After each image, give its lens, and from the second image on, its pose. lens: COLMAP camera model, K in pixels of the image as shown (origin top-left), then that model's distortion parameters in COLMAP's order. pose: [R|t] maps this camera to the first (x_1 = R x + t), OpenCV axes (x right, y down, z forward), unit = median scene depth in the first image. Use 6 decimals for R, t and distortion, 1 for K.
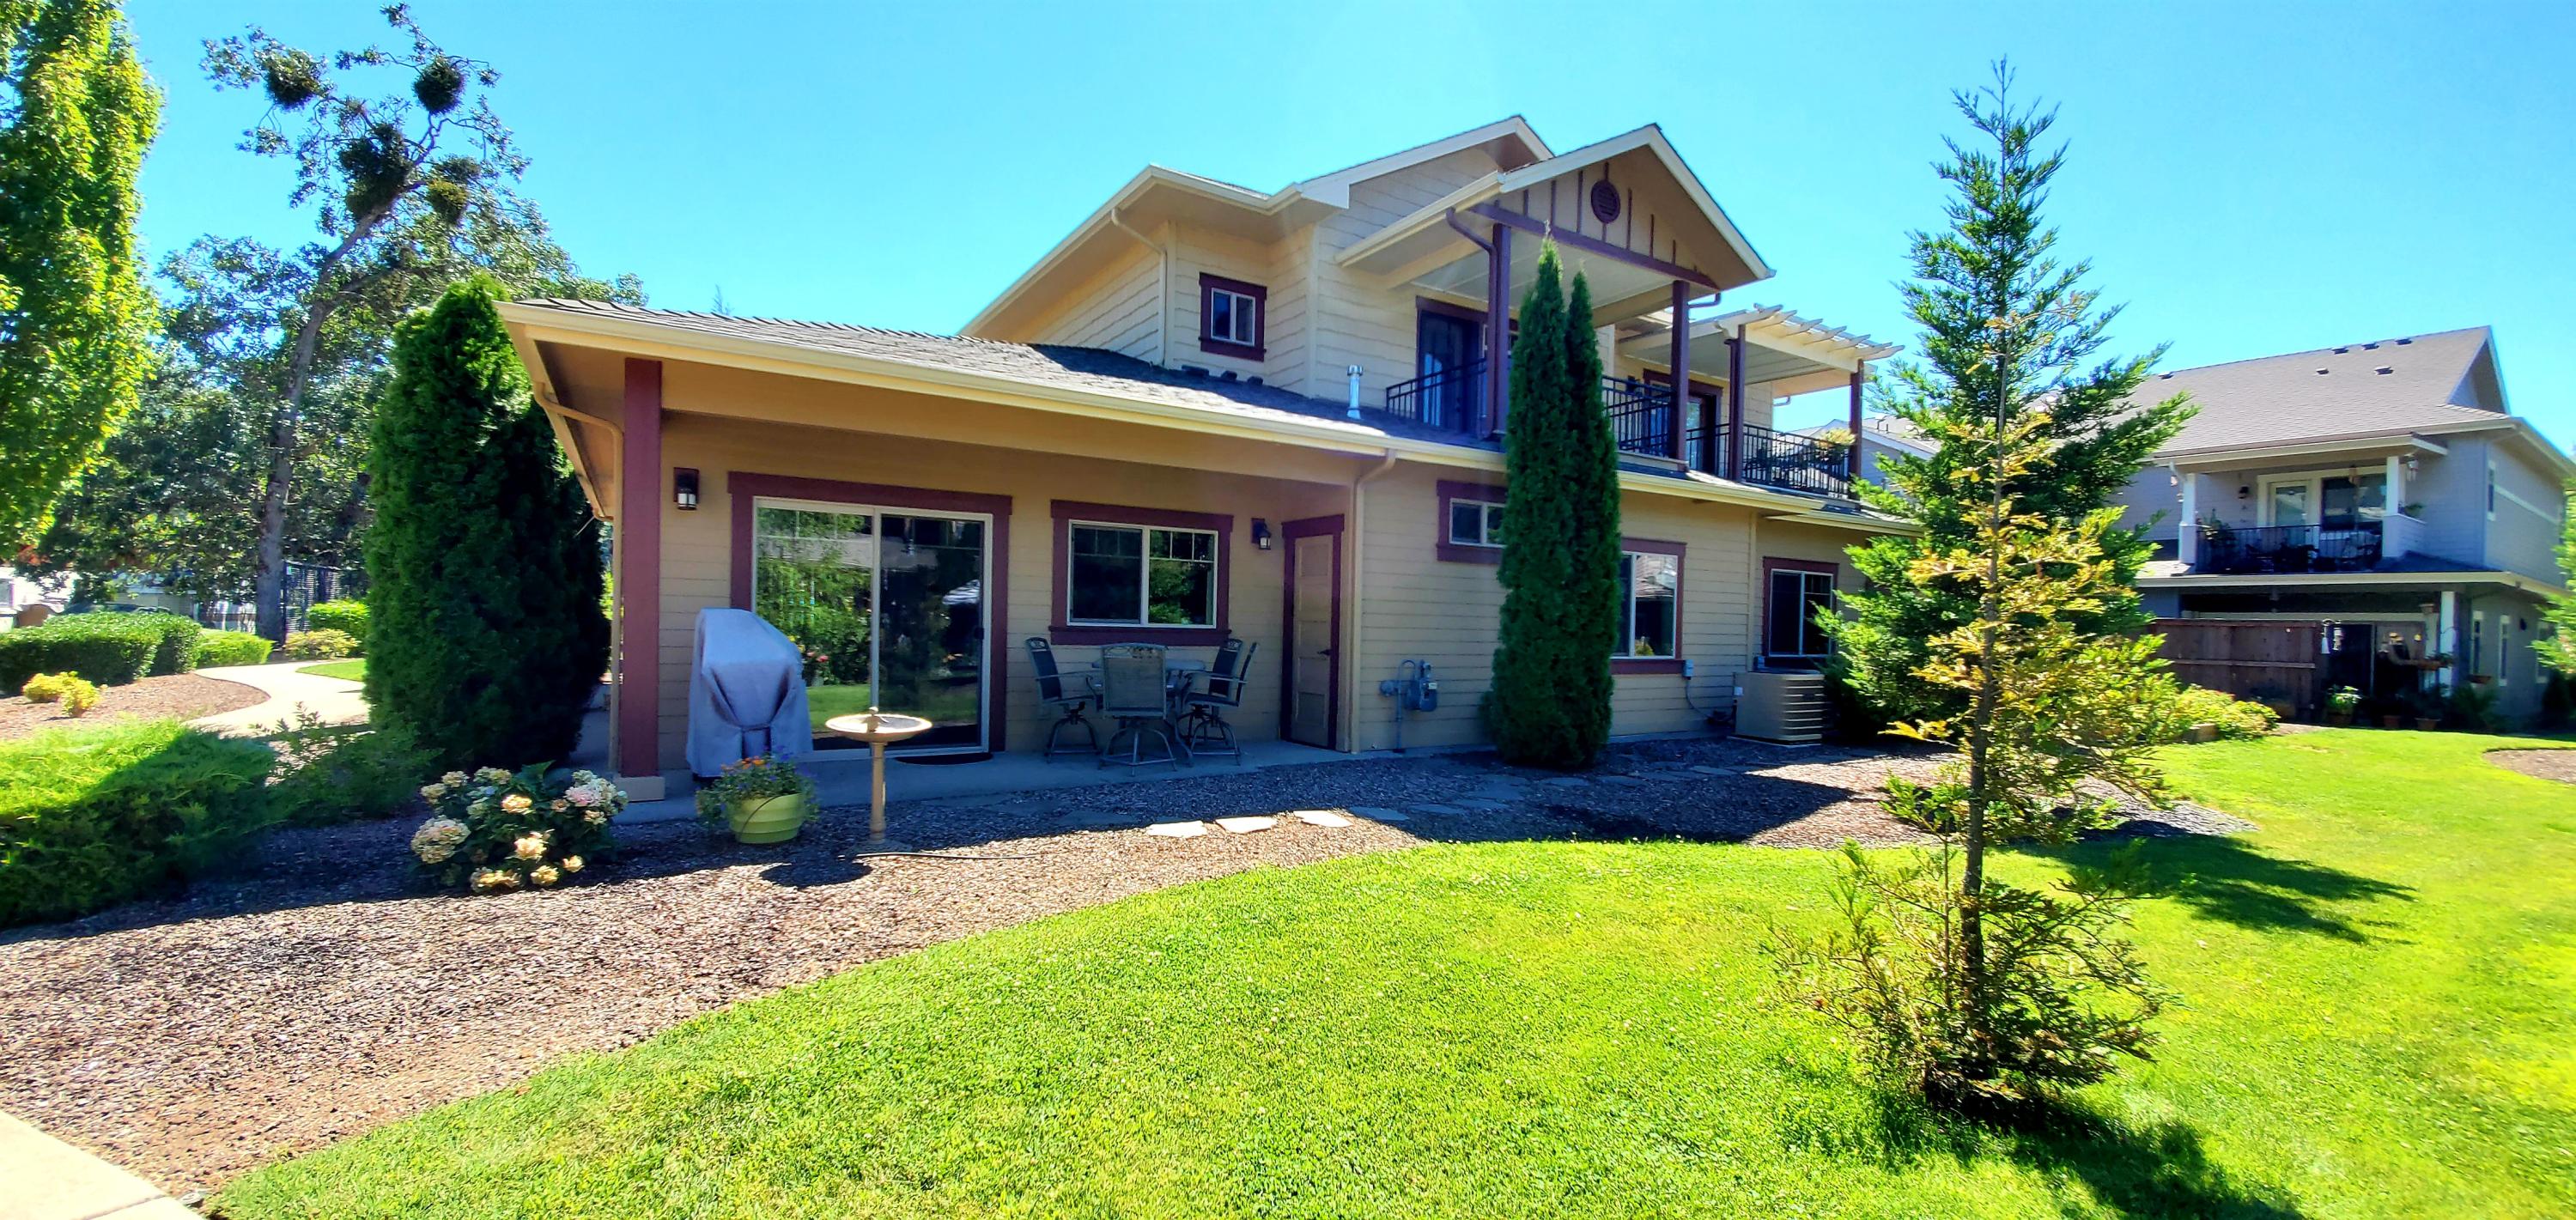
lens RADIAL K [[1011.9, 0, 1321.4], [0, 1011.9, 638.3], [0, 0, 1]] dist [0.001375, -0.012658]
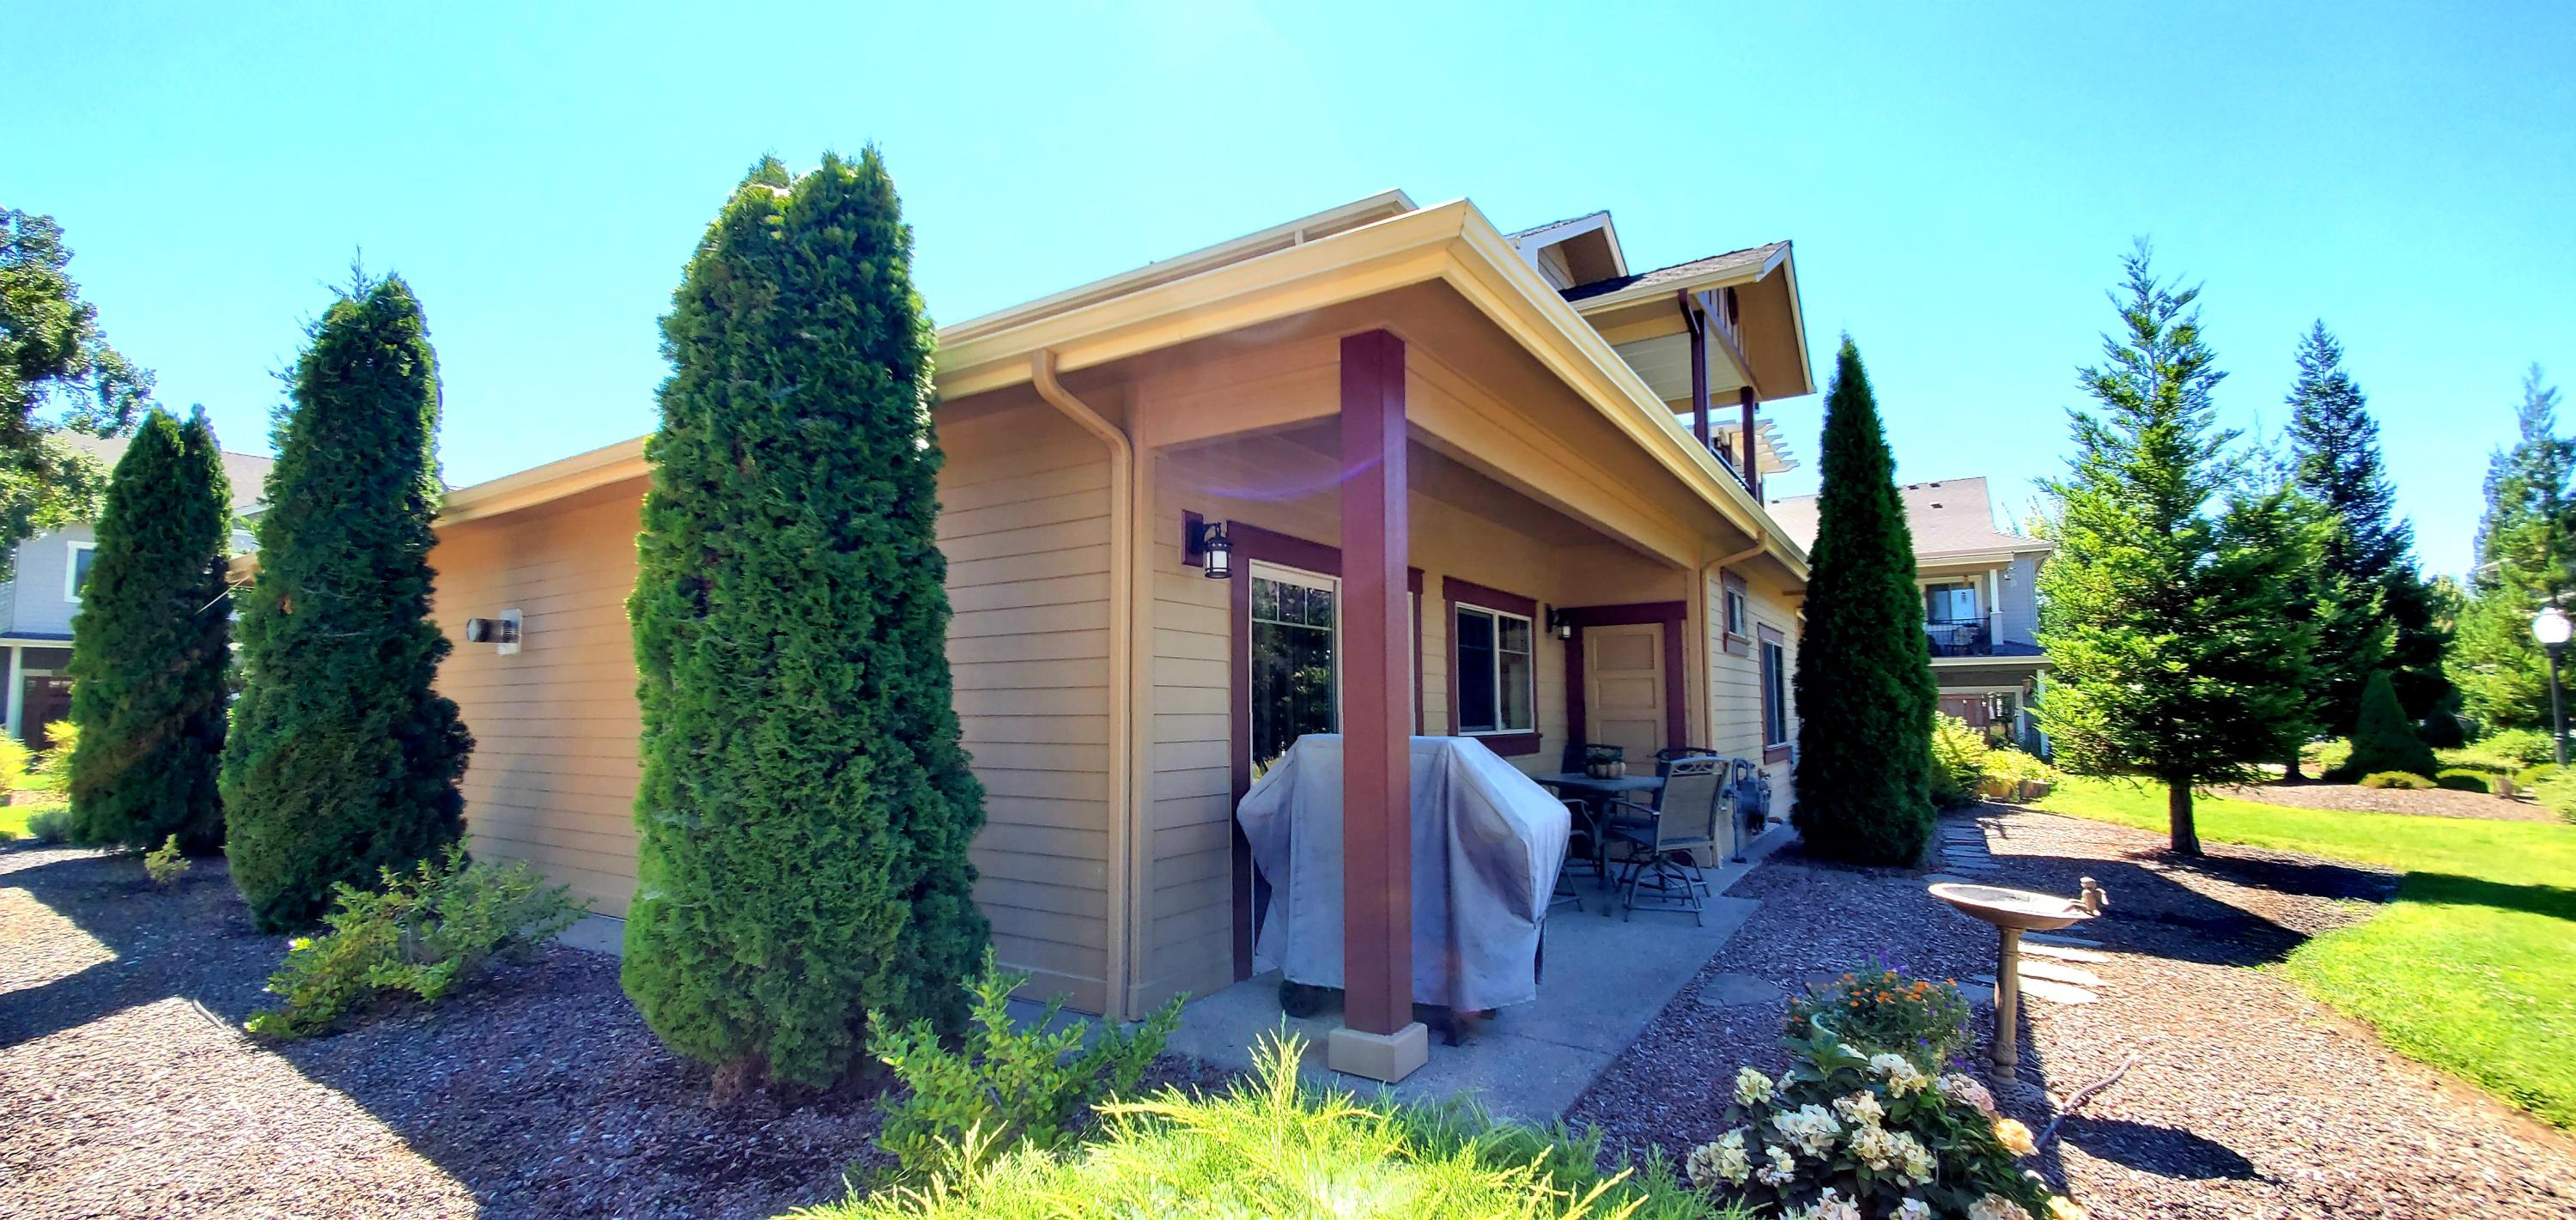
lens RADIAL K [[1011.9, 0, 1321.4], [0, 1011.9, 638.3], [0, 0, 1]] dist [0.001375, -0.012658]
pose [[0.913452, 0.007956, 0.406870, -0.557155], [0.022538, 0.997285, -0.070099, -0.028760], [-0.406323, 0.073202, 0.910793, 0.264249]]
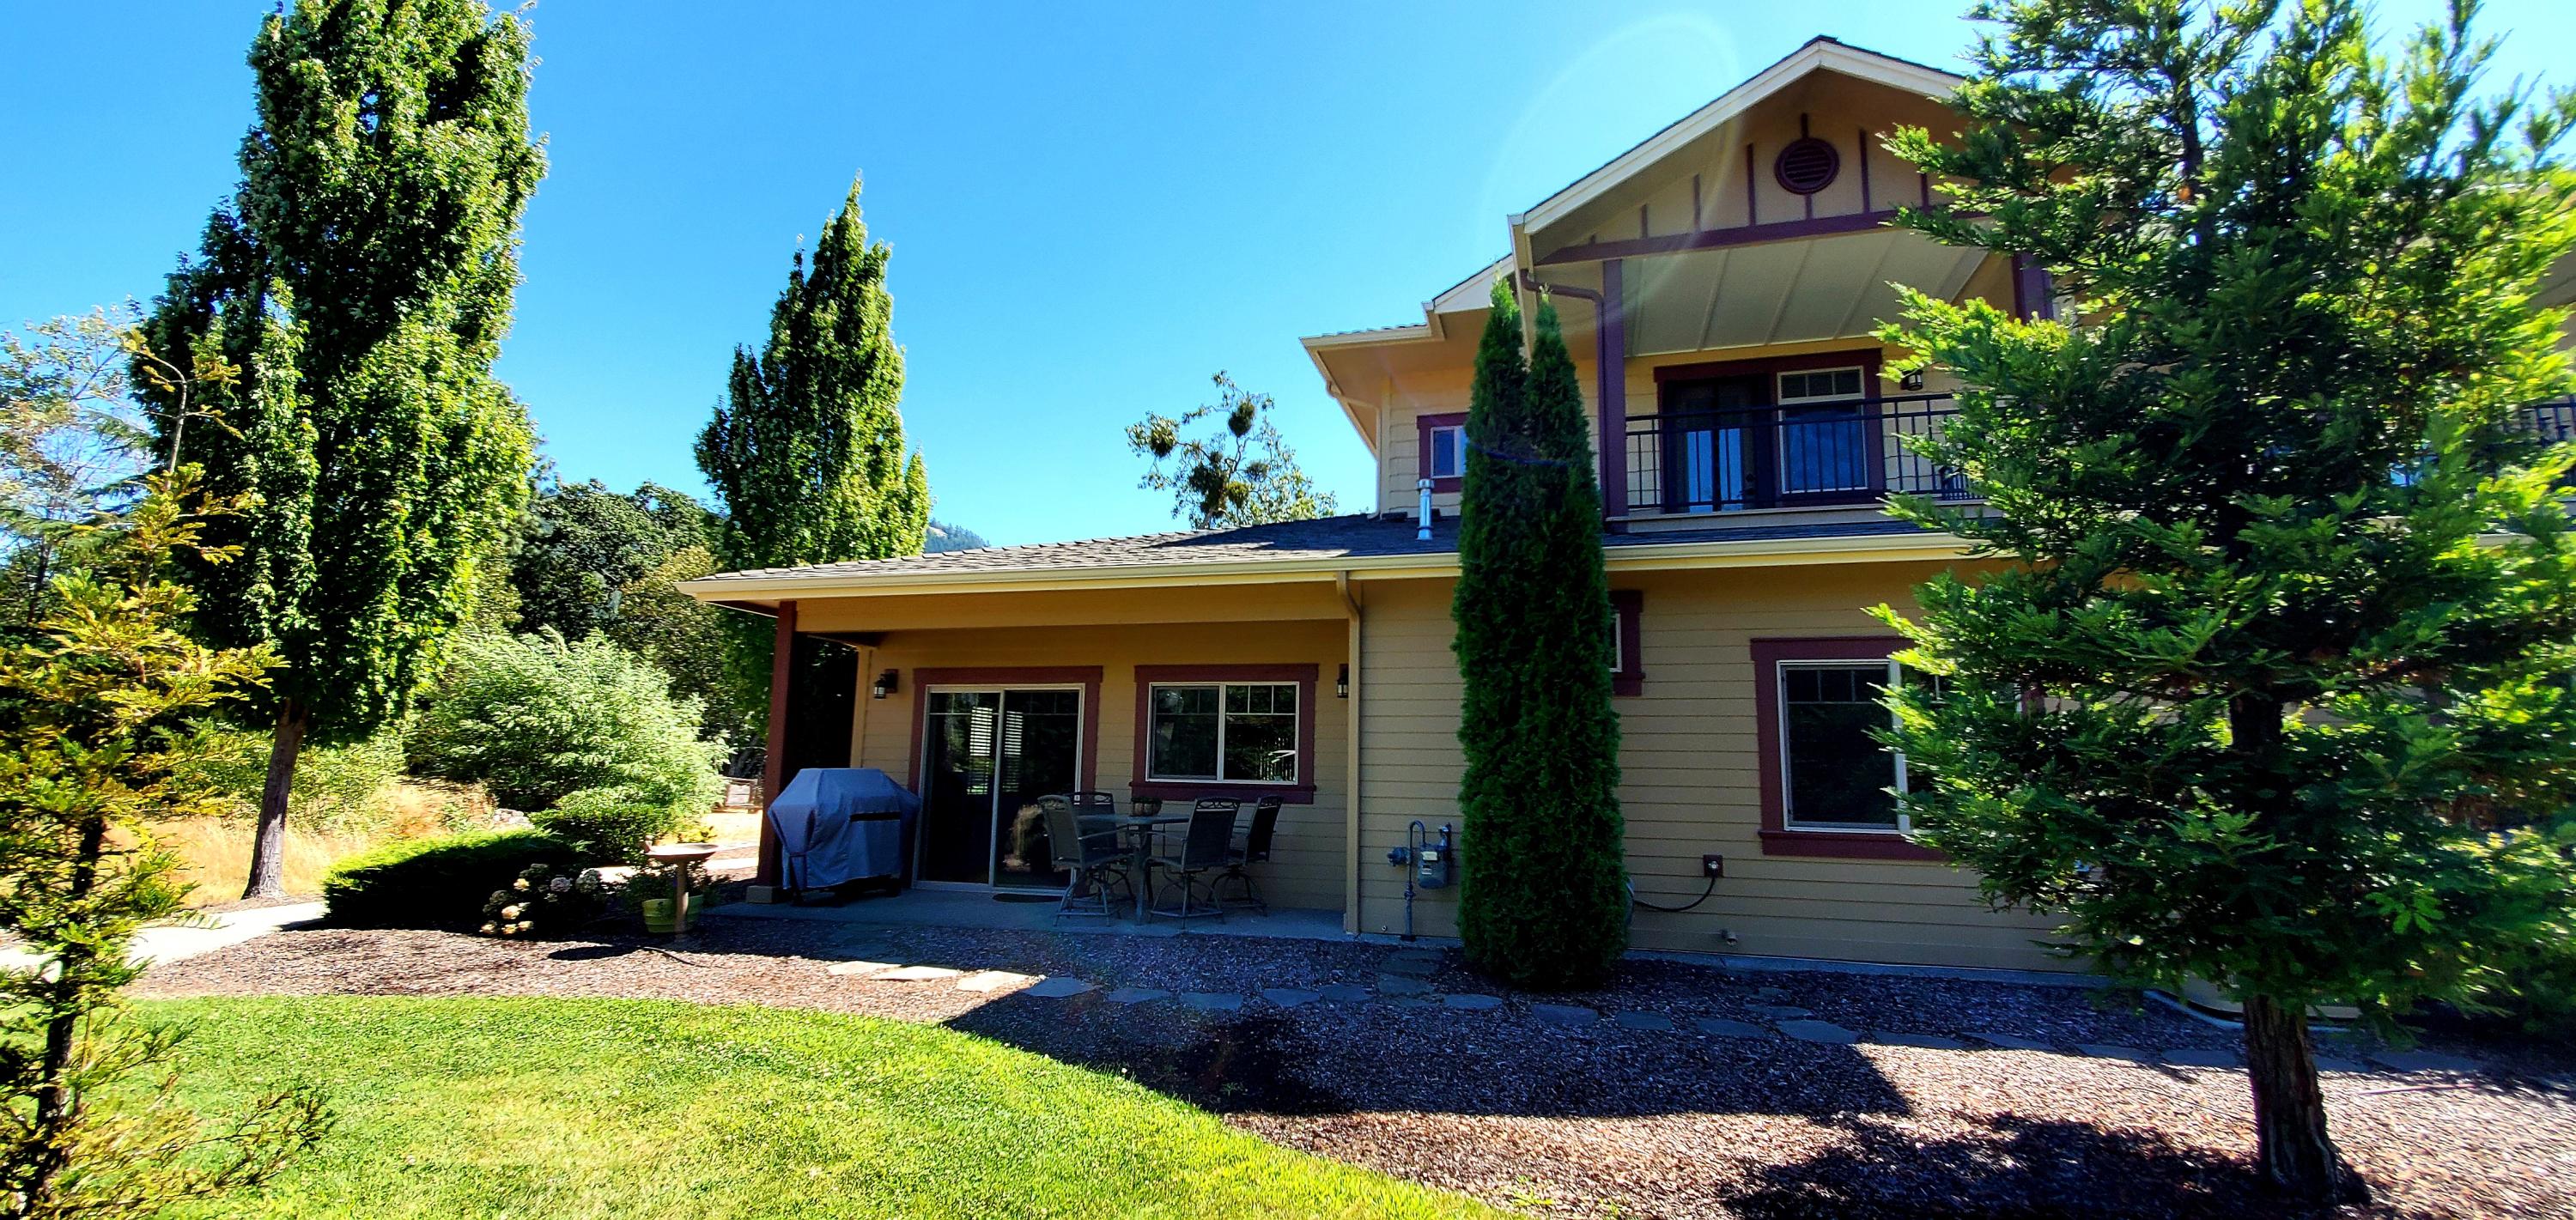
lens RADIAL K [[1011.9, 0, 1321.4], [0, 1011.9, 638.3], [0, 0, 1]] dist [0.001375, -0.012658]
pose [[0.673598, -0.113595, -0.730316, 0.553990], [-0.011614, 0.986370, -0.164134, 0.009460], [0.739007, 0.119042, 0.663097, 0.344964]]
